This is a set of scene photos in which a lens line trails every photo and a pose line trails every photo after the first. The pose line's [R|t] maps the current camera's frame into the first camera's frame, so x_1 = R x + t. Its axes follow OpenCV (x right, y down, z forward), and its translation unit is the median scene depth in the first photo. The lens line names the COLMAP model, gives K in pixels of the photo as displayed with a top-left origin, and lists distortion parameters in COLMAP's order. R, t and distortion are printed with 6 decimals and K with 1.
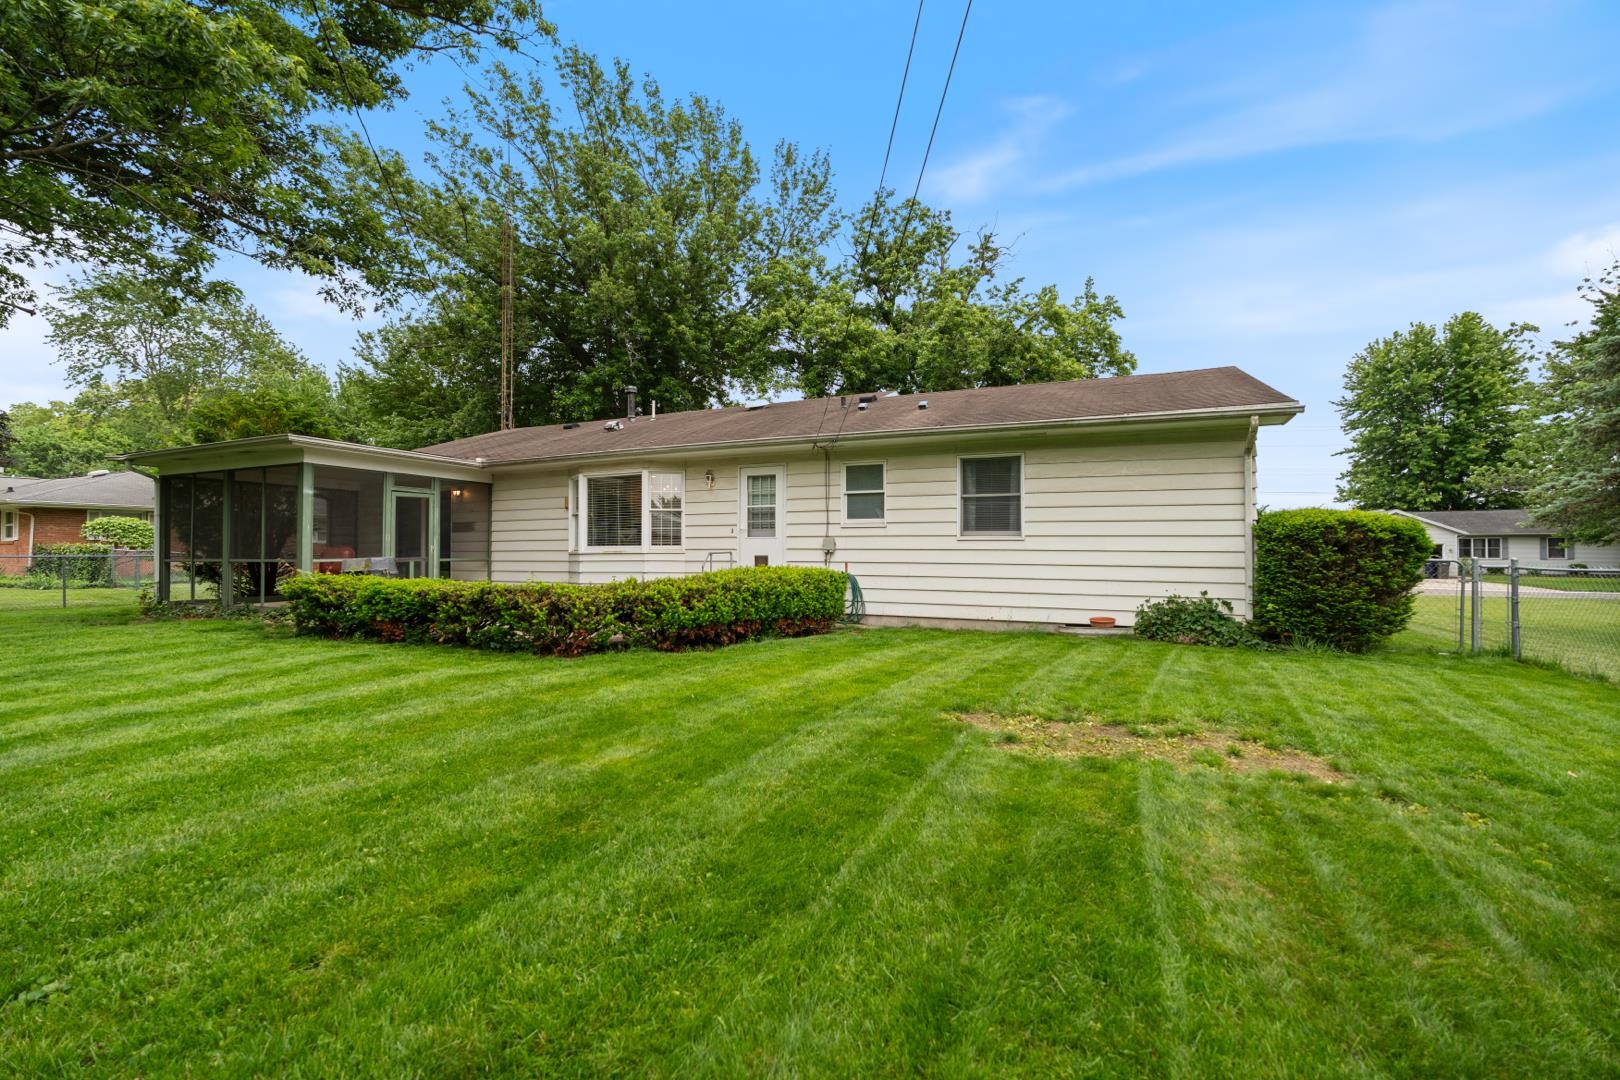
lens RADIAL K [[708.0, 0, 816.5], [0, 708.0, 548.6], [0, 0, 1]] dist [-0.010461, 0.000034]
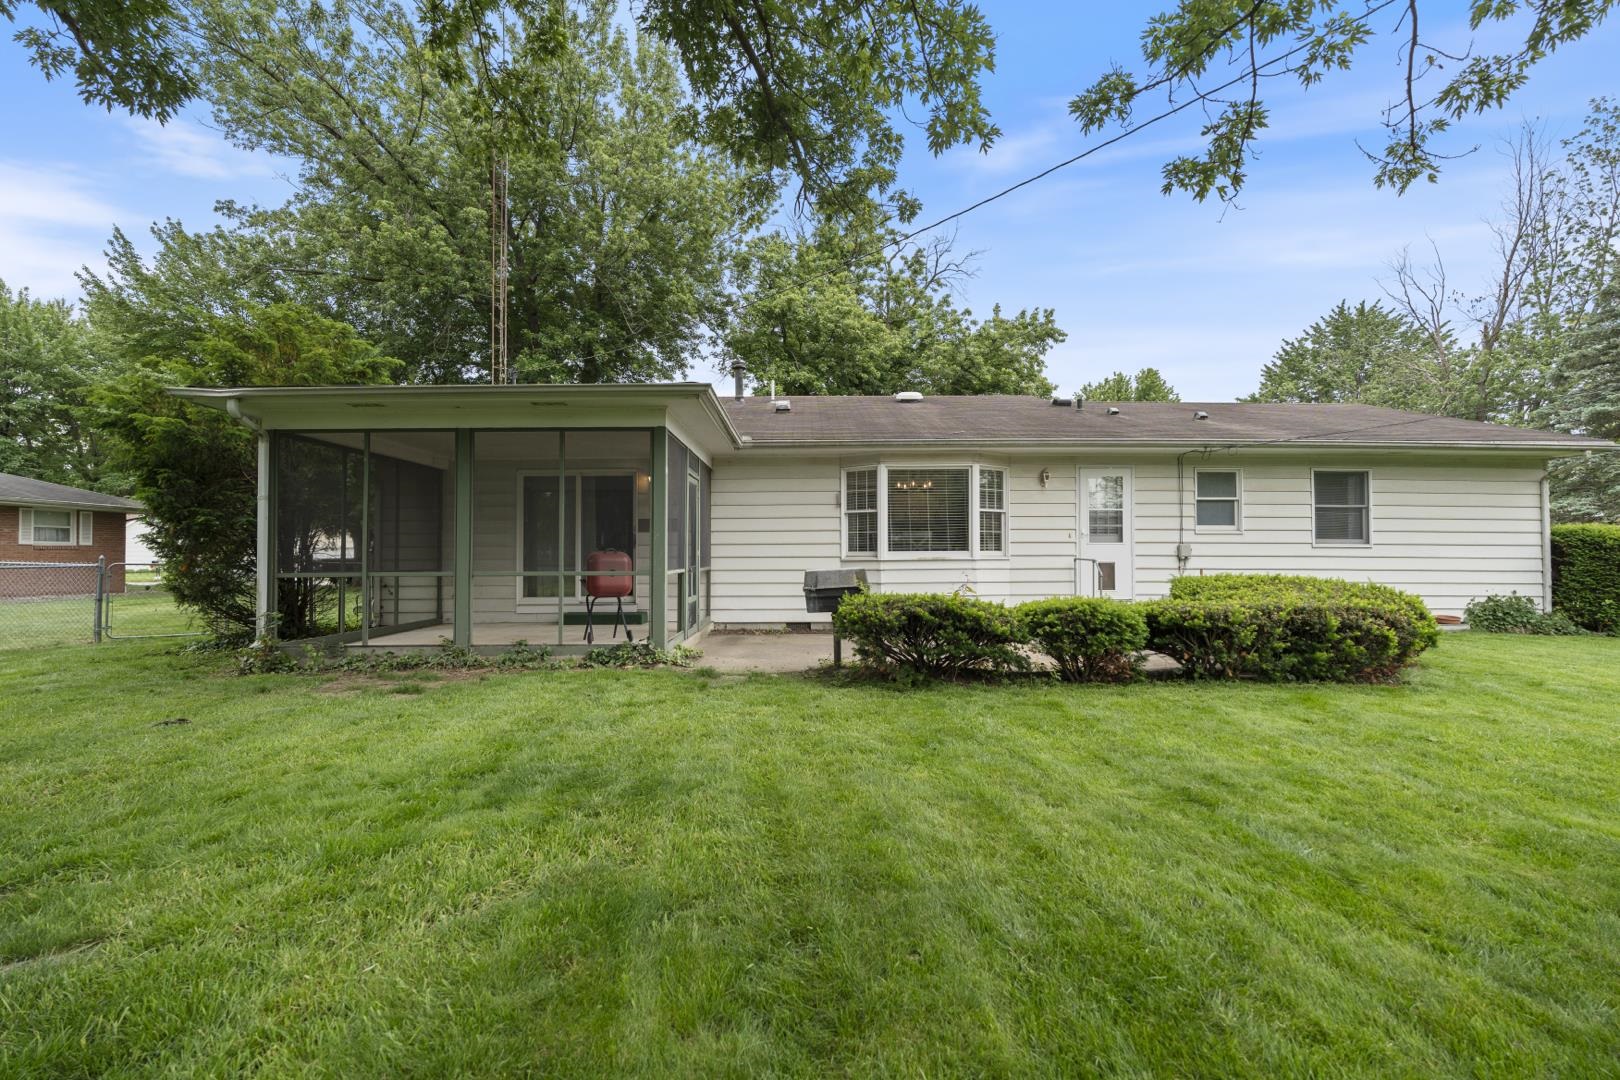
lens RADIAL K [[708.0, 0, 816.5], [0, 708.0, 548.6], [0, 0, 1]] dist [-0.010461, 0.000034]
pose [[0.912487, 0.002788, 0.409095, -0.865366], [-0.002699, 0.999996, -0.000795, -0.006844], [-0.409096, -0.000379, 0.912491, 0.321008]]
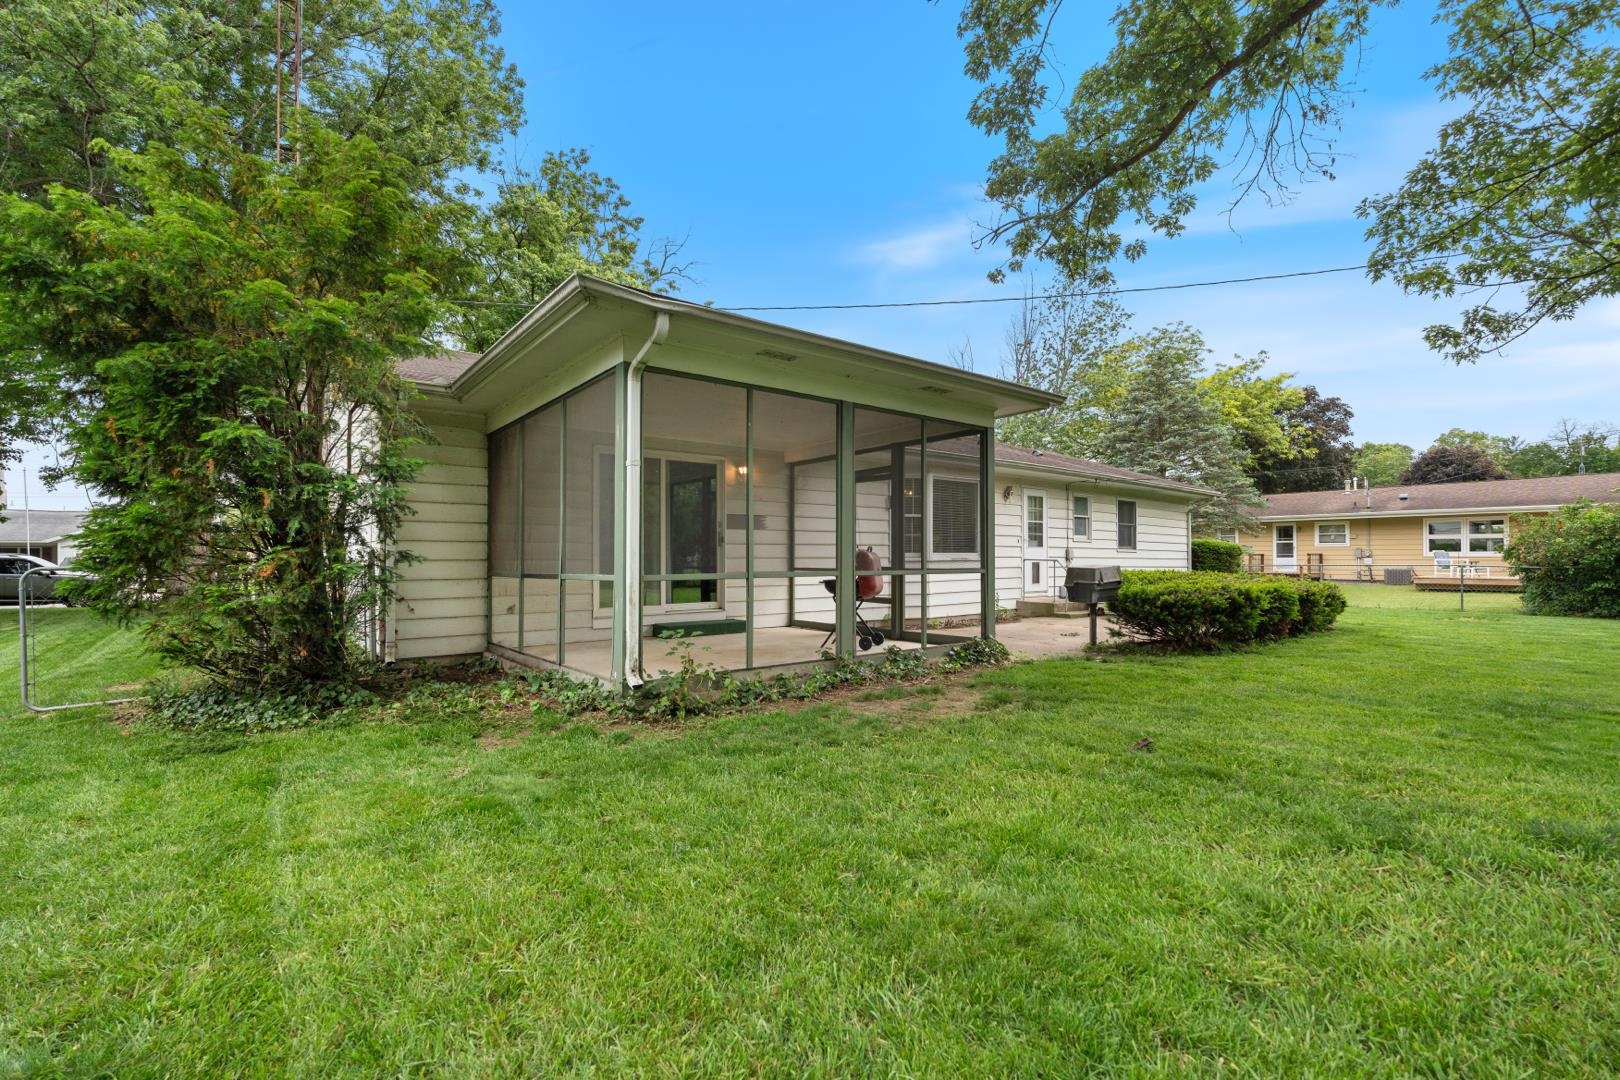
lens RADIAL K [[708.0, 0, 816.5], [0, 708.0, 548.6], [0, 0, 1]] dist [-0.010461, 0.000034]
pose [[0.467078, 0.012400, 0.884129, -1.410490], [-0.009060, 0.999916, -0.009238, 0.001144], [-0.884170, -0.003695, 0.467151, 0.813439]]
